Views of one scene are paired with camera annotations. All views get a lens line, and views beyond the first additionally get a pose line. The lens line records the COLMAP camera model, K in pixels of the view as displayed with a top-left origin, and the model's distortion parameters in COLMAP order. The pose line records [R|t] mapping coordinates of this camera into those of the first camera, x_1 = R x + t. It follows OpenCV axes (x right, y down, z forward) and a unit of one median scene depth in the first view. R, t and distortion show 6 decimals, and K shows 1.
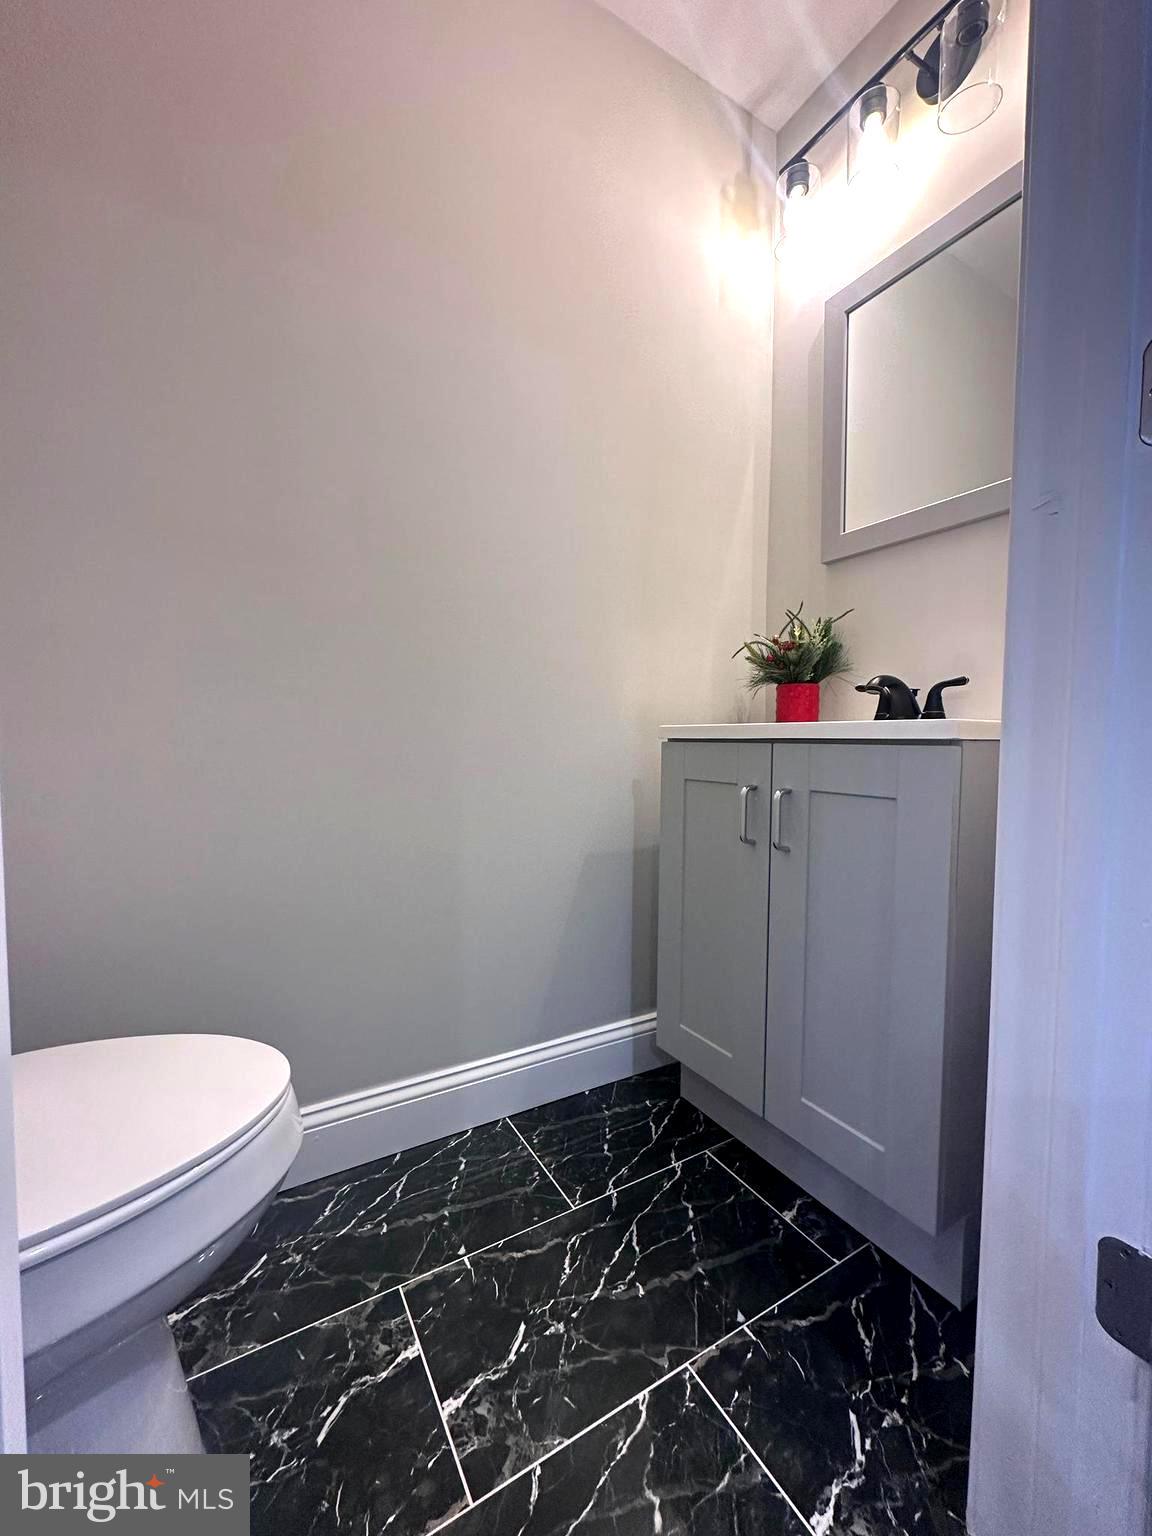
lens RADIAL K [[612.6, 0, 572.1], [0, 612.6, 775.3], [0, 0, 1]] dist [-0.002125, -0.000223]
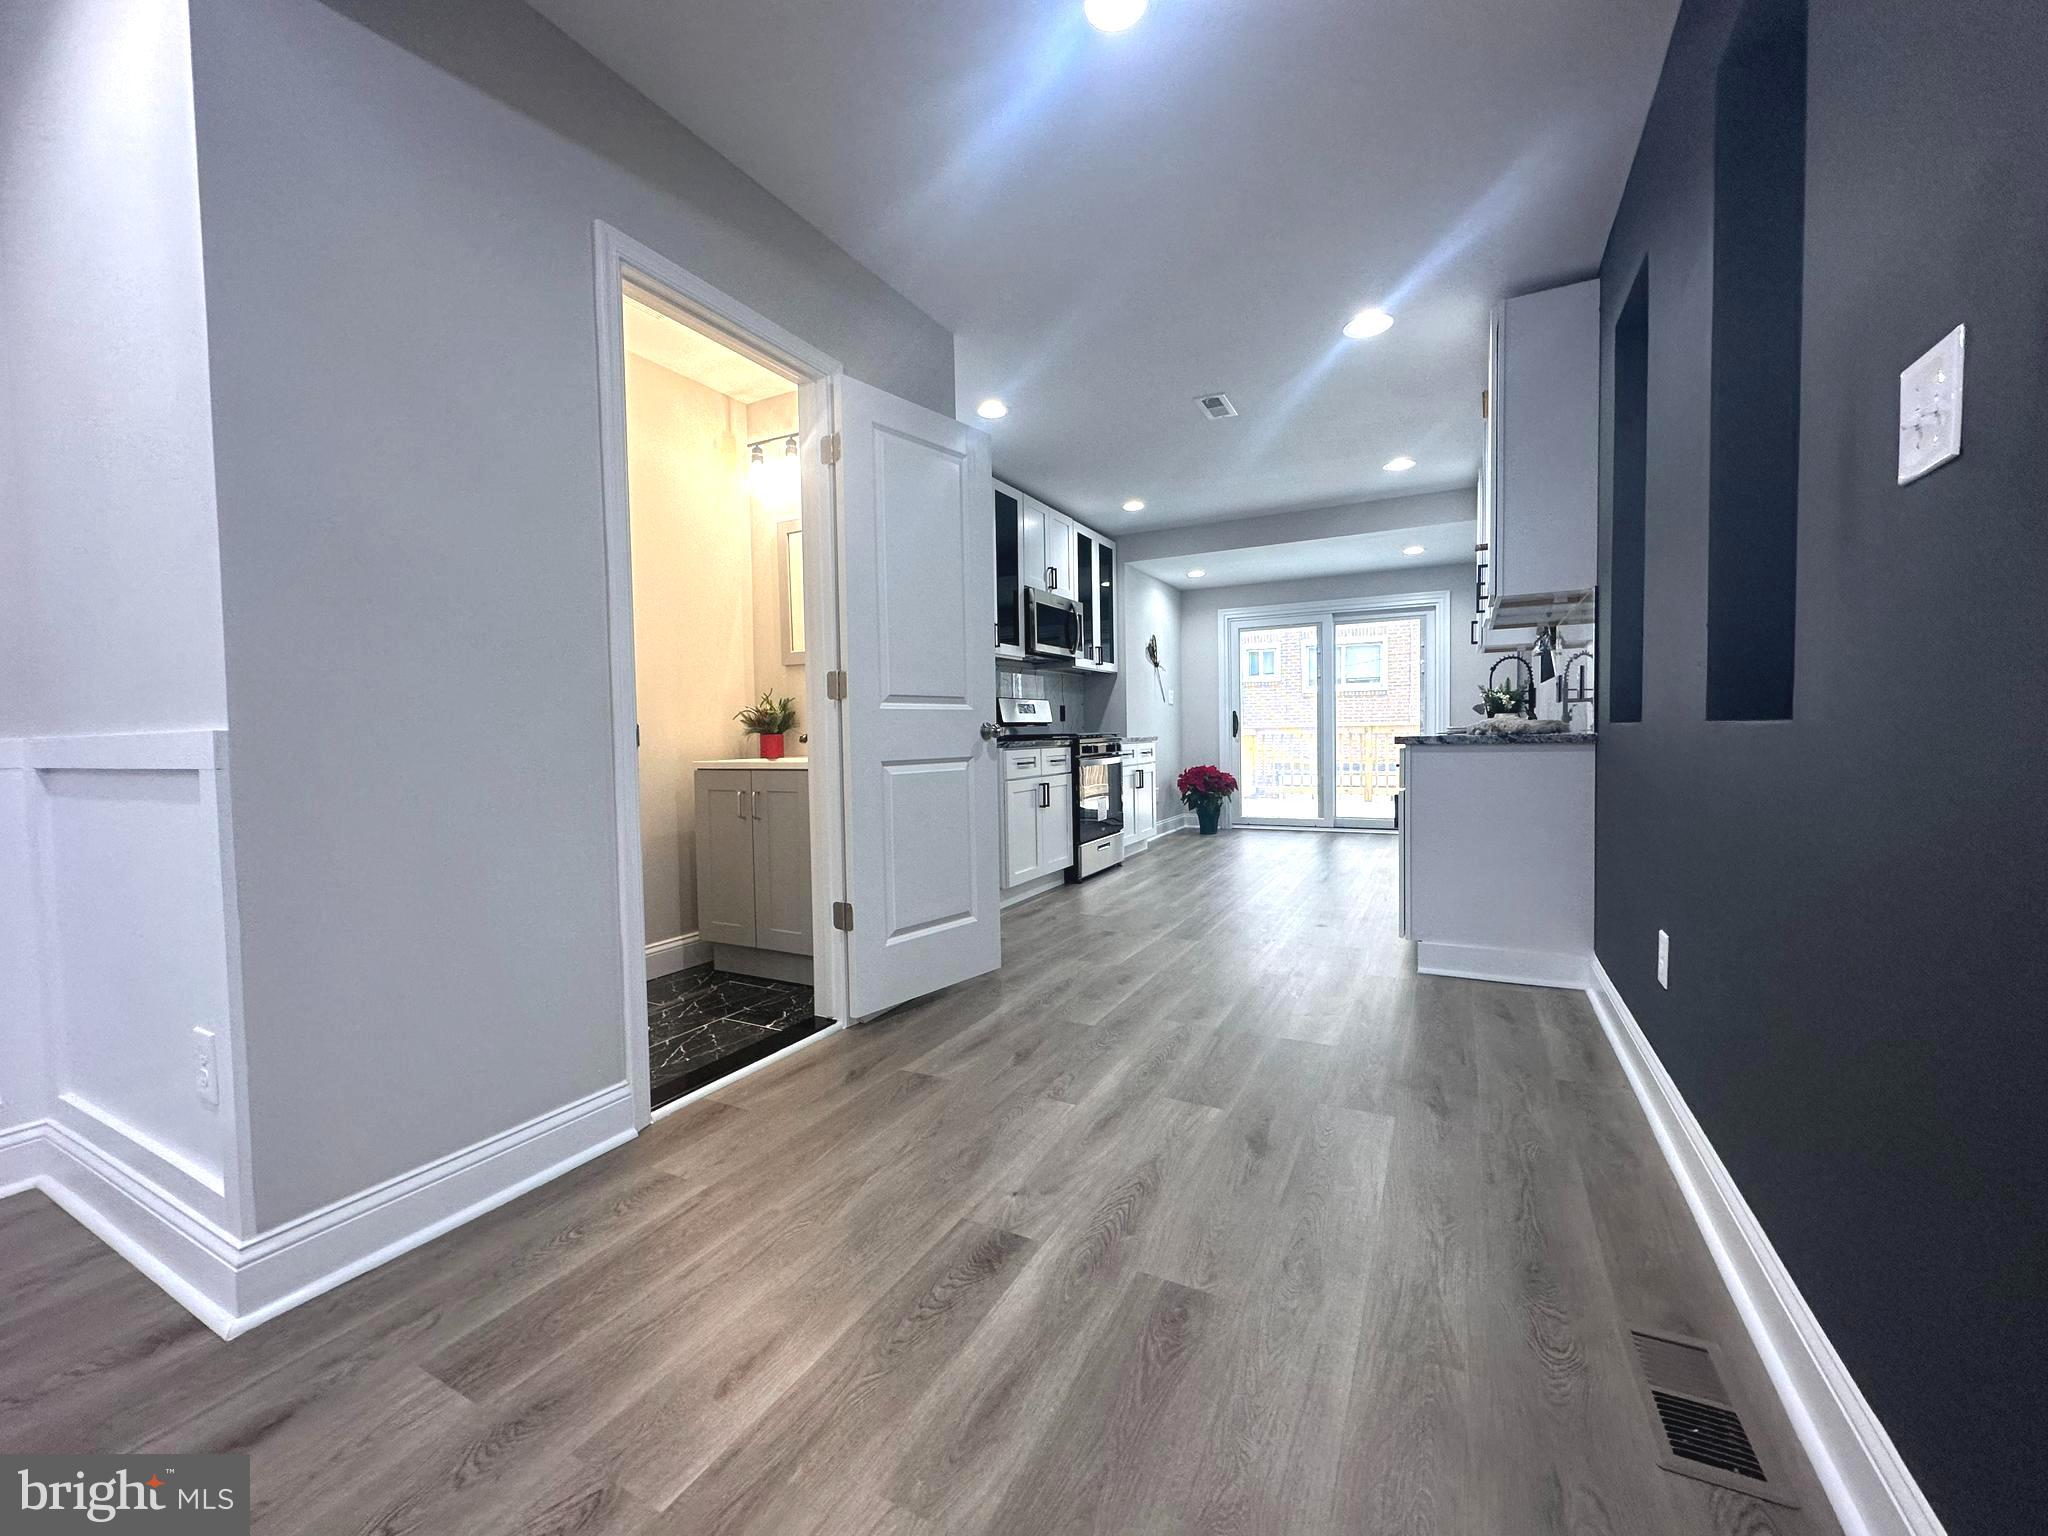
lens RADIAL K [[816.9, 0, 1022.4], [0, 816.9, 772.5], [0, 0, 1]] dist [-0.002125, -0.000223]
pose [[0.845767, -0.041490, 0.531937, -0.296796], [0.050019, 0.998747, -0.001629, 0.005150], [-0.531203, 0.027985, 0.846782, -1.457533]]
